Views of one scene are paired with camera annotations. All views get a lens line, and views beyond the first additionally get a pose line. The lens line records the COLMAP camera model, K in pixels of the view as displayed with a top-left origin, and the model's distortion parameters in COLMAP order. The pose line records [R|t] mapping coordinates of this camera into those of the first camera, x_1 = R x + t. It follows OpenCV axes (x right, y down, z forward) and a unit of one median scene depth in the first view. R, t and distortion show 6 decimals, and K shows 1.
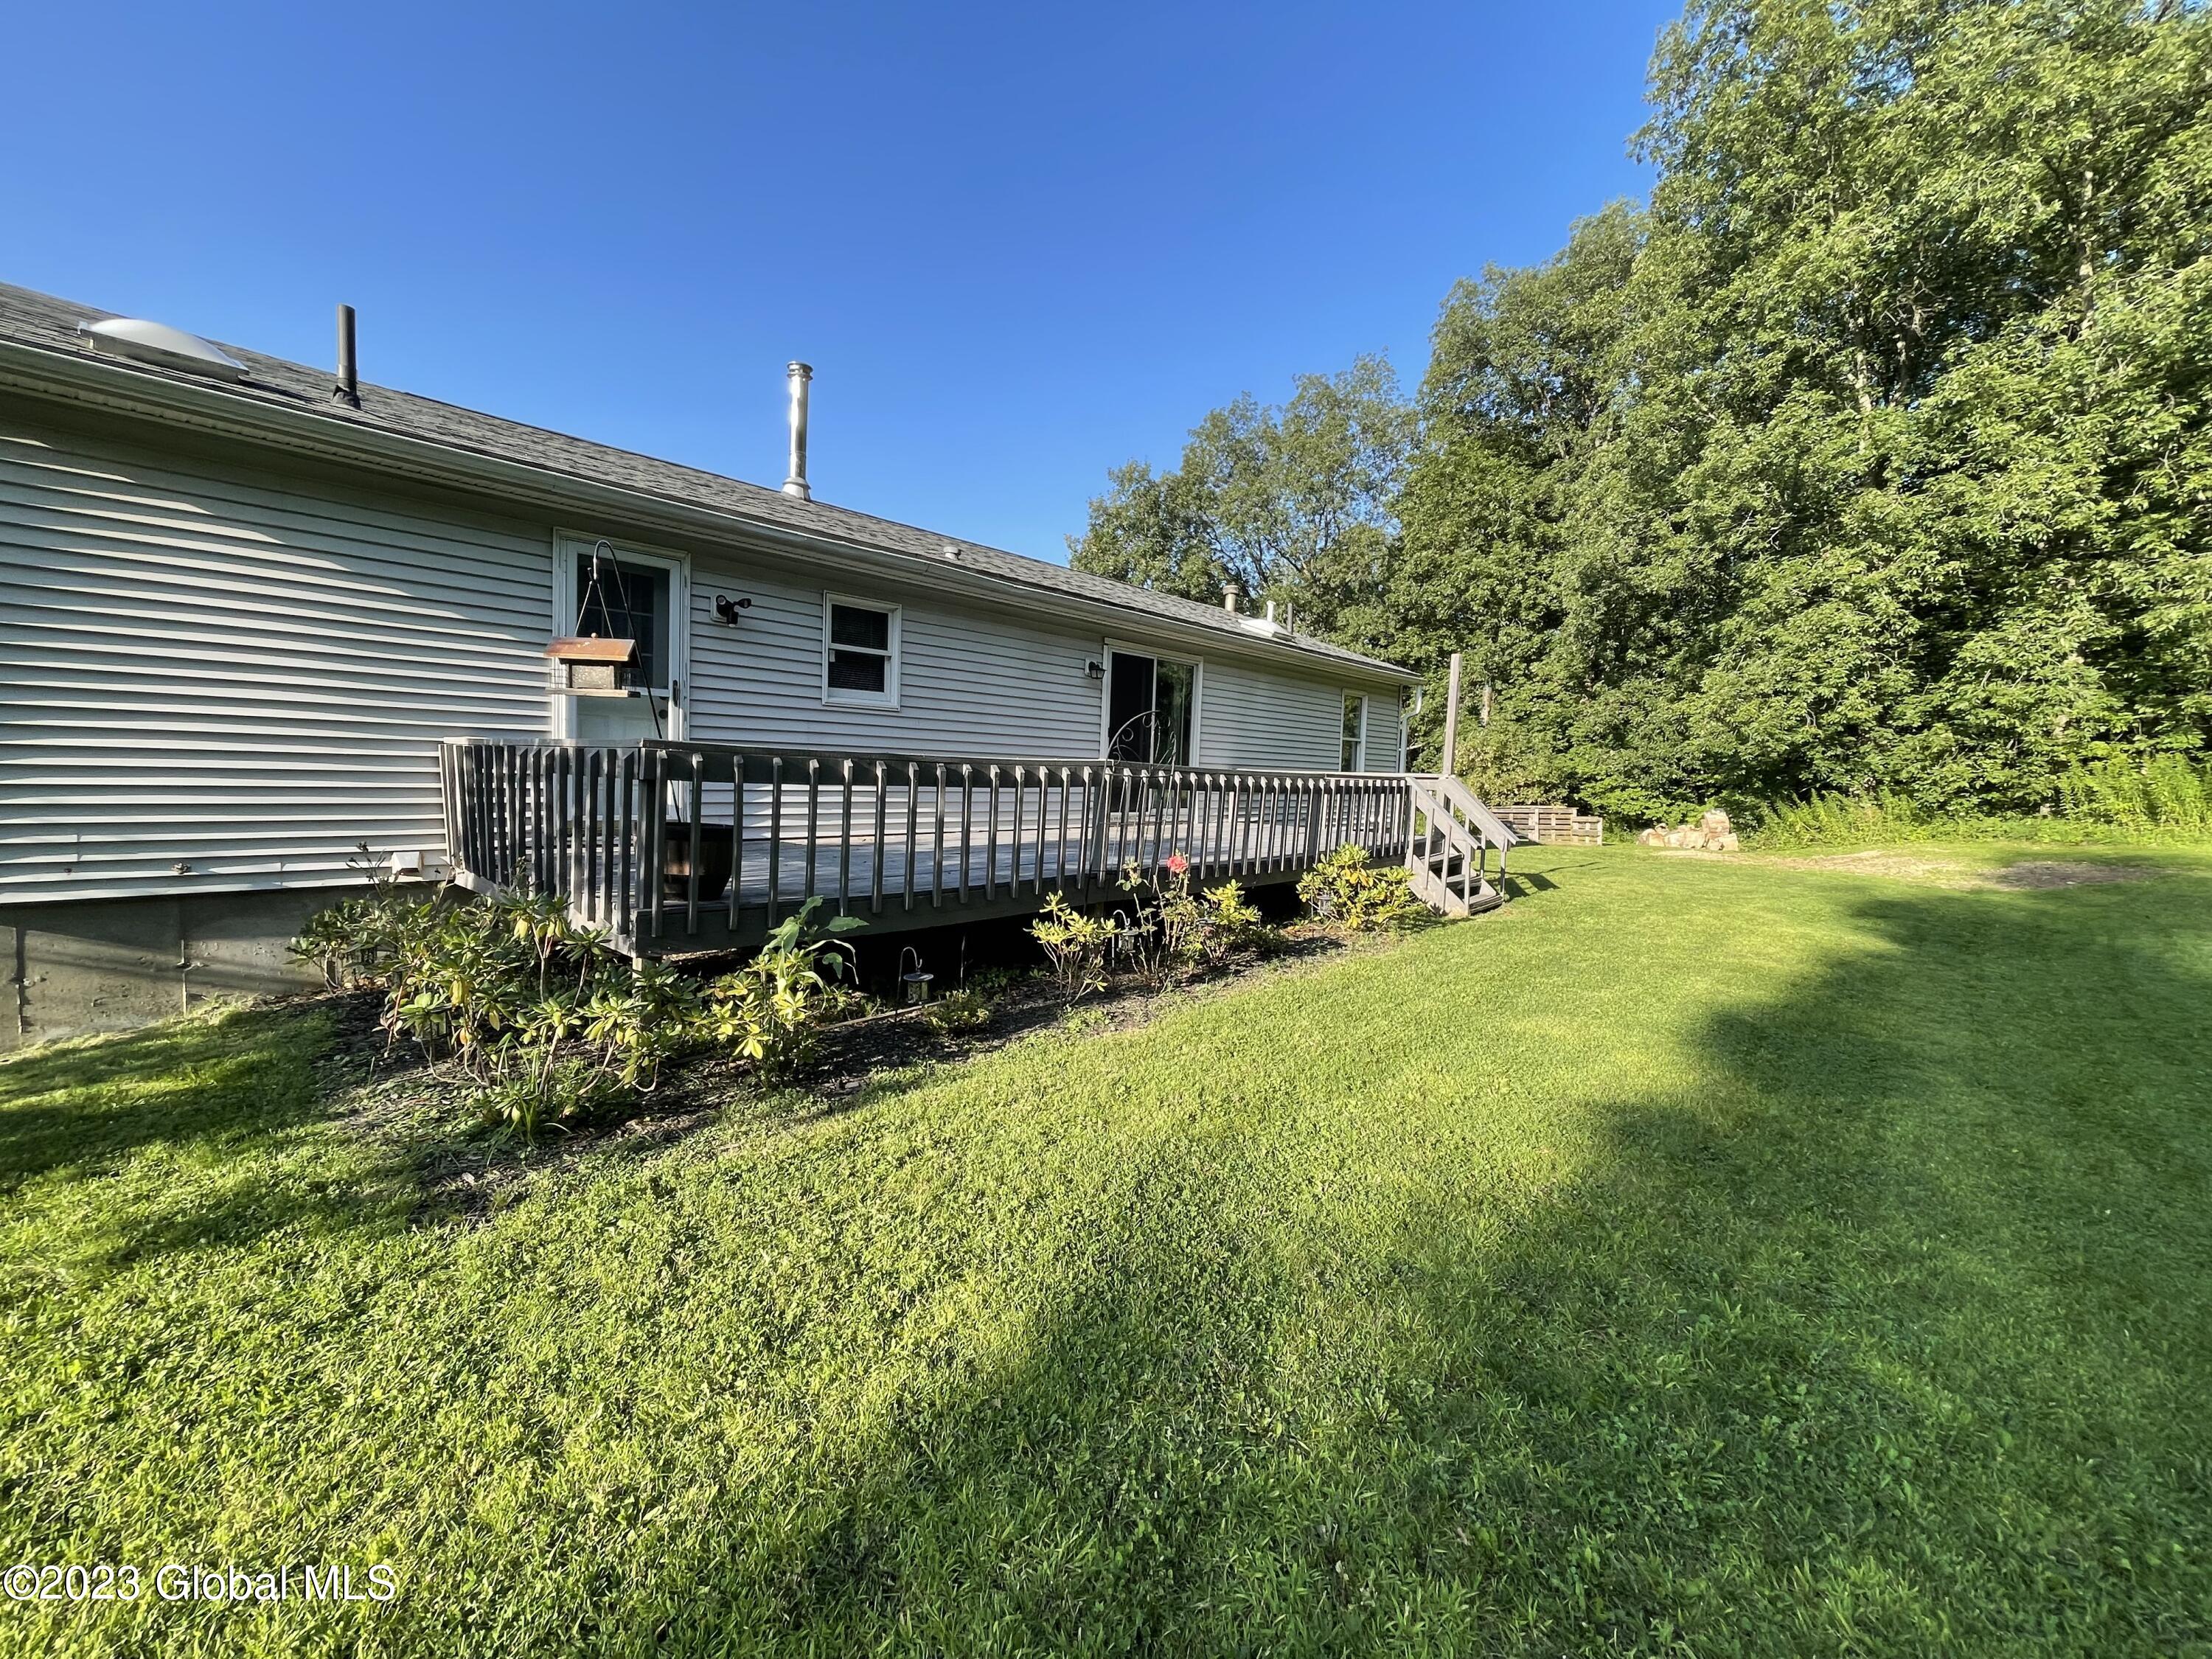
lens RADIAL K [[887.2, 0, 1102.6], [0, 887.2, 827.0], [0, 0, 1]] dist [-0.001375, -0.000176]
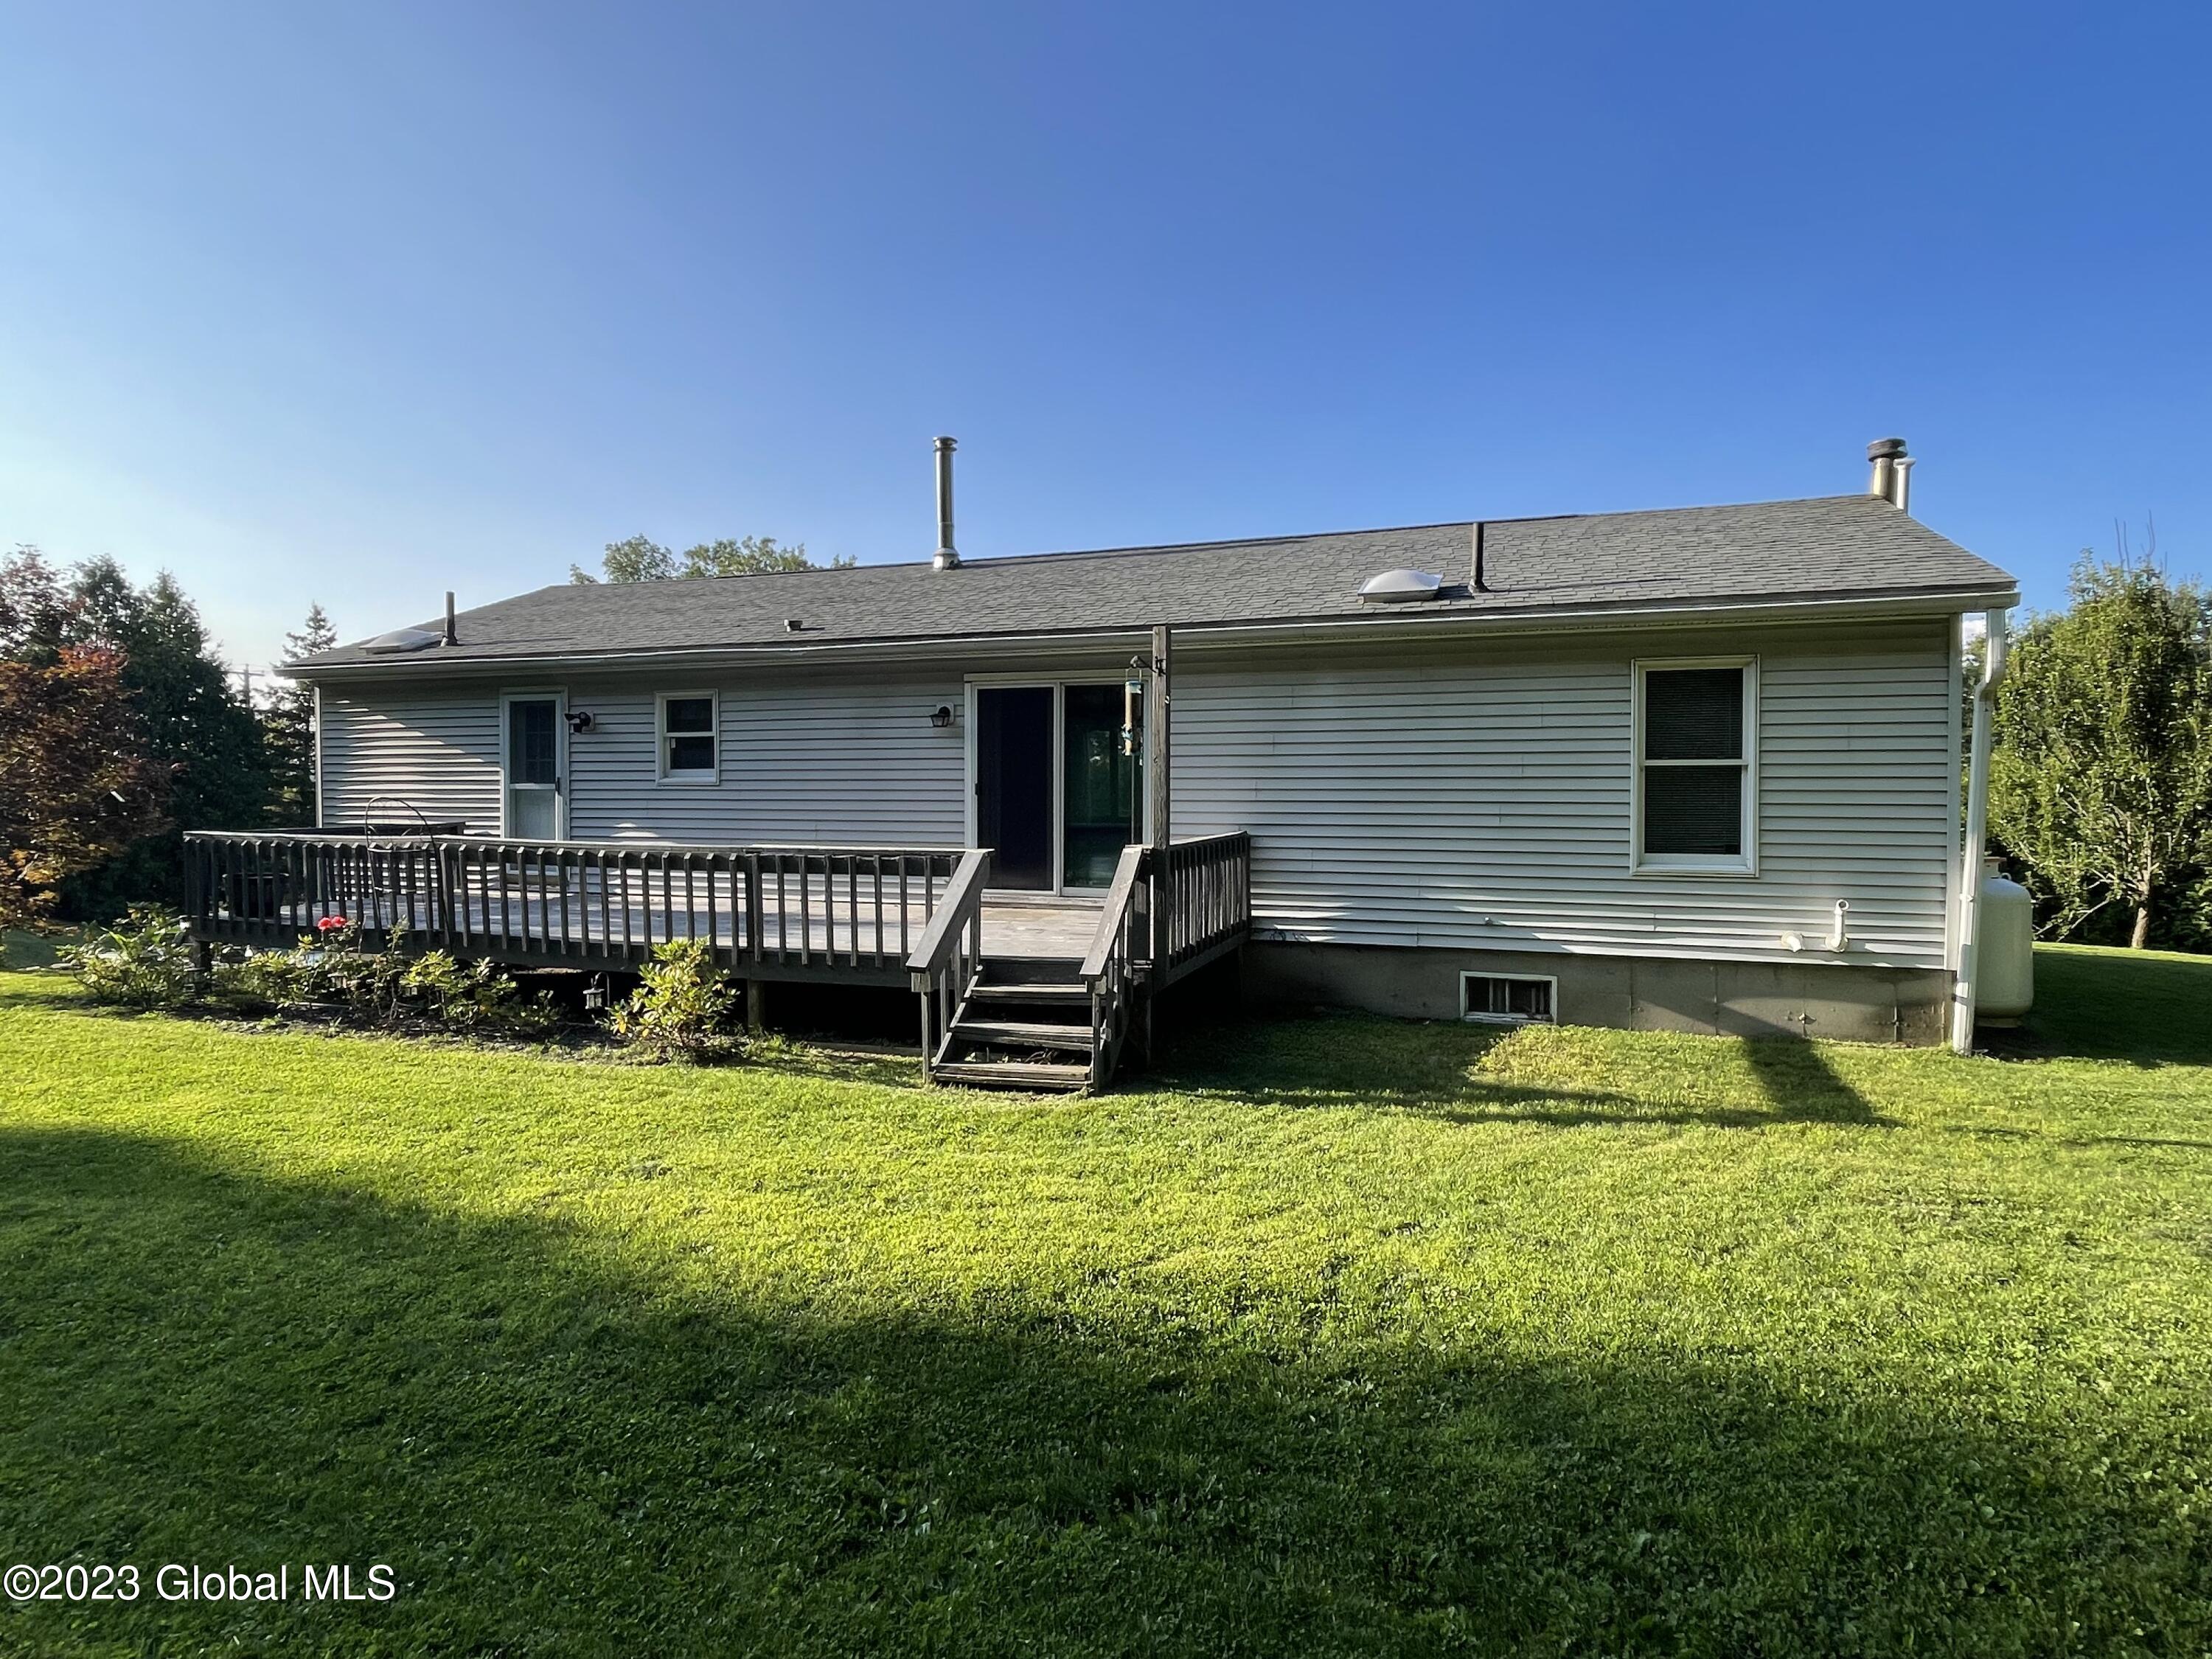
lens RADIAL K [[1198.9, 0, 1106.4], [0, 1198.9, 825.0], [0, 0, 1]] dist [-0.020149, 0.003314]
pose [[0.418678, -0.028160, -0.907698, 1.356438], [-0.053638, 0.997007, -0.055671, -0.027013], [0.906549, 0.071995, 0.415915, 0.858343]]
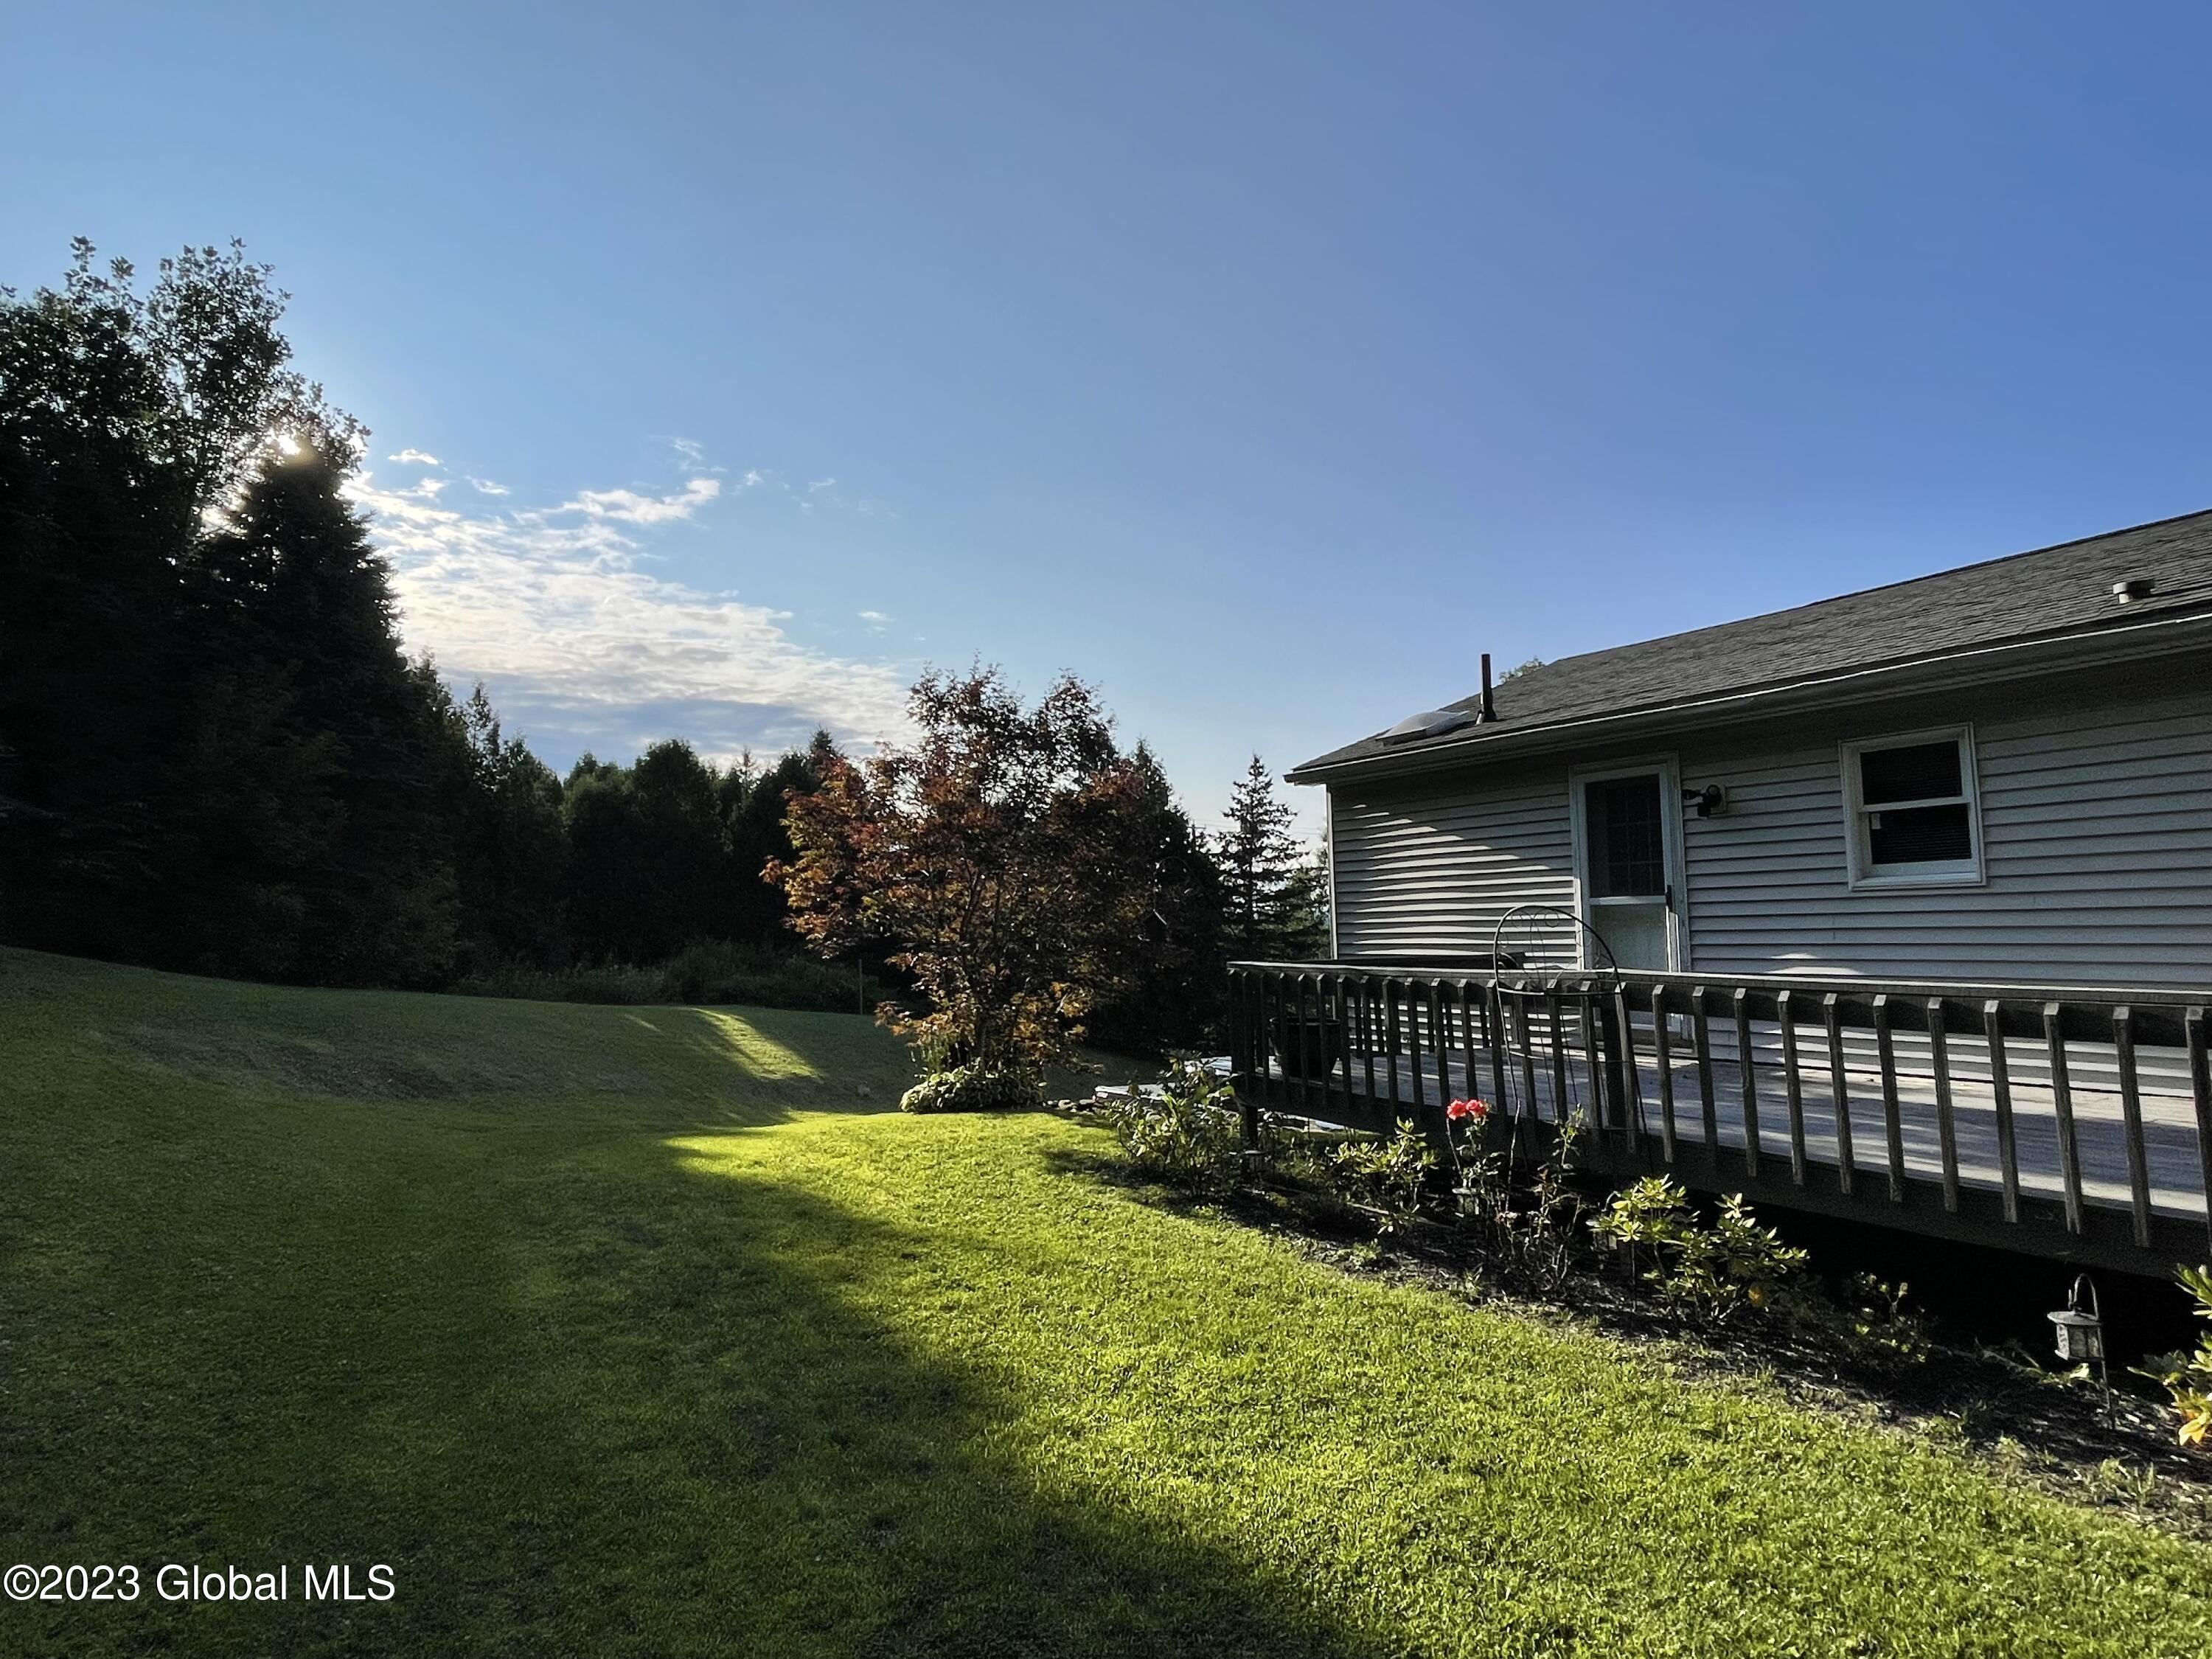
lens RADIAL K [[1198.9, 0, 1096.8], [0, 1198.9, 824.5], [0, 0, 1]] dist [-0.020149, 0.003314]
pose [[-0.258390, -0.139750, -0.955879, 0.774717], [-0.083066, 0.989030, -0.122143, -0.019230], [0.962463, 0.047841, -0.267164, 0.639680]]
